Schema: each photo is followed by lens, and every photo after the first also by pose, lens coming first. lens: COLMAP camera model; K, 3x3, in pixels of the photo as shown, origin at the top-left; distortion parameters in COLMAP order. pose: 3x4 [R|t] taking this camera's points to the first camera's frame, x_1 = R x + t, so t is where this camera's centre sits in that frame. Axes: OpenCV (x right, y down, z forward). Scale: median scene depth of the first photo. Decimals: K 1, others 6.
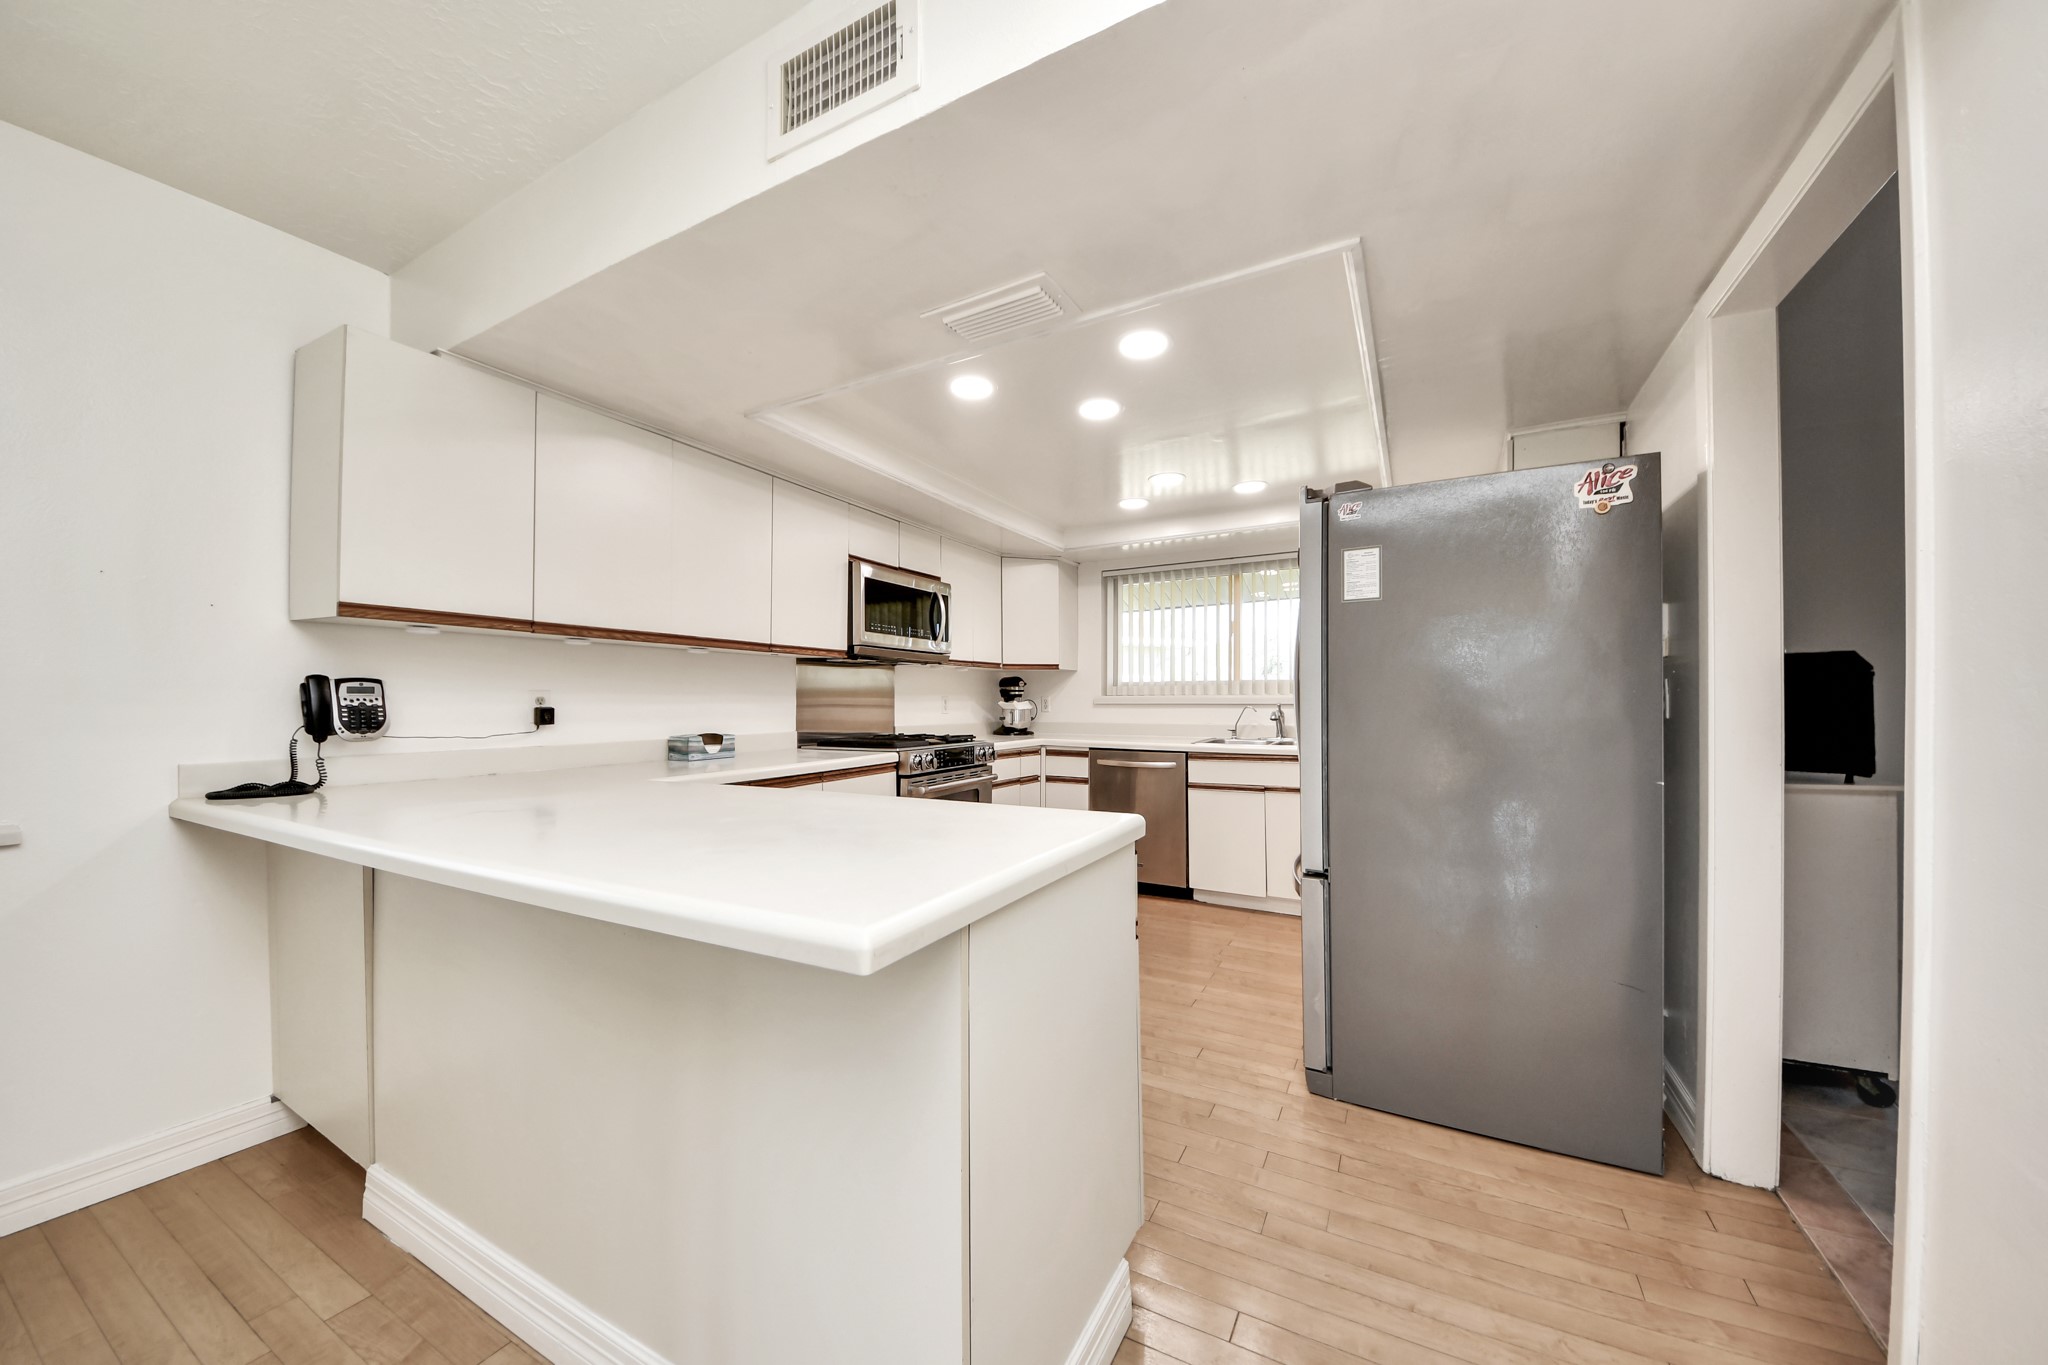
lens RADIAL K [[741.9, 0, 1035.8], [0, 741.9, 689.1], [0, 0, 1]] dist [-0.000739, -0.000047]
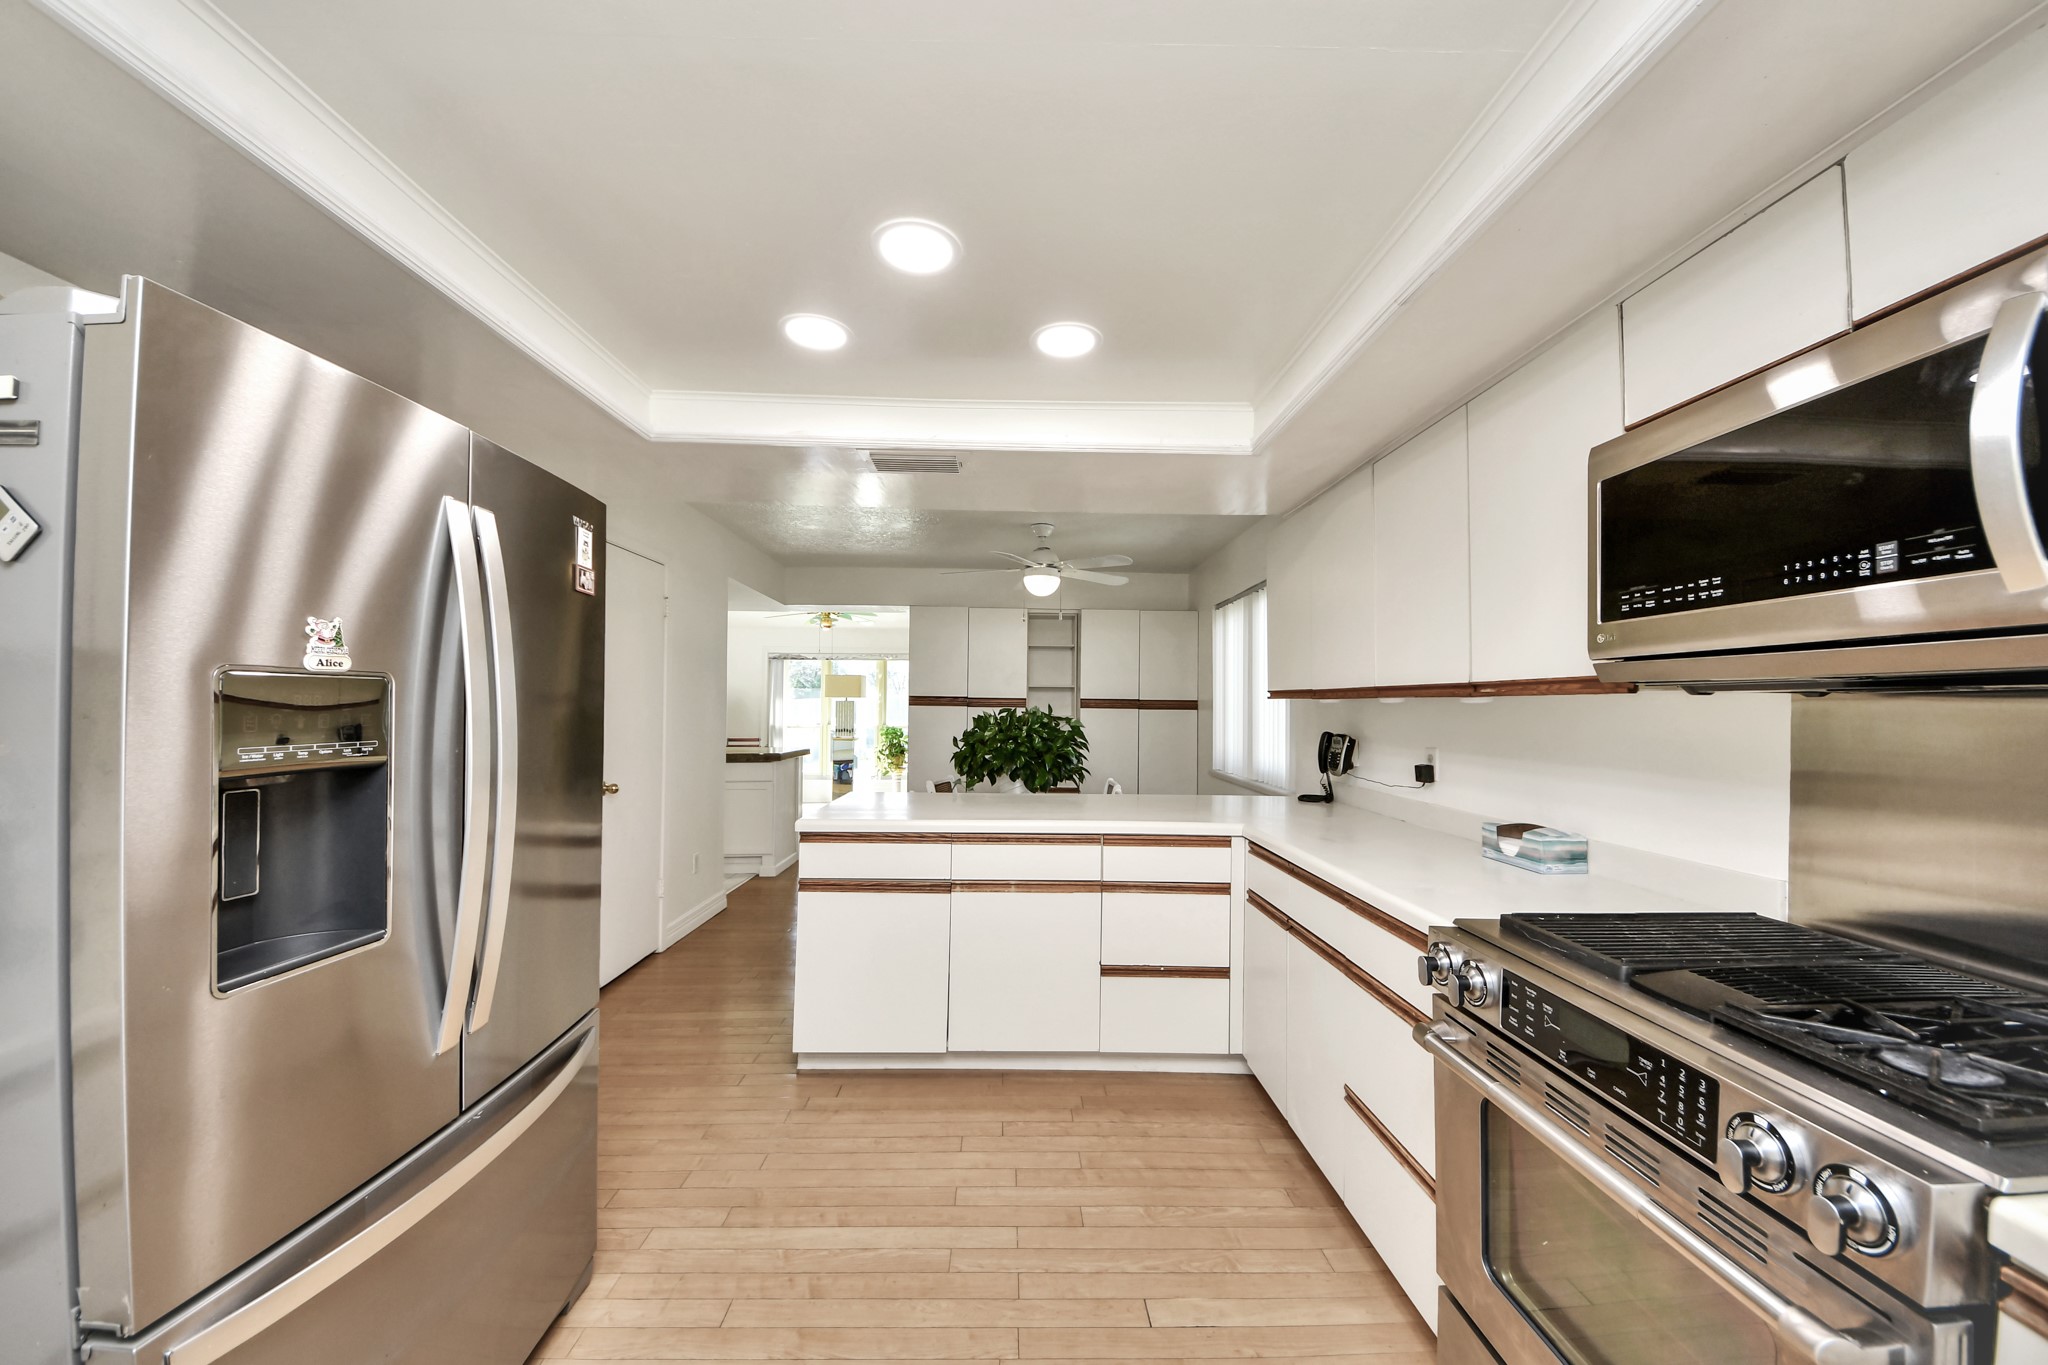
lens RADIAL K [[741.9, 0, 1022.8], [0, 741.9, 694.4], [0, 0, 1]] dist [-0.000739, -0.000047]
pose [[-0.880097, -0.011319, -0.474659, 0.173868], [0.003479, 0.999535, -0.030285, -0.025338], [0.474781, -0.028305, -0.879648, 0.969784]]
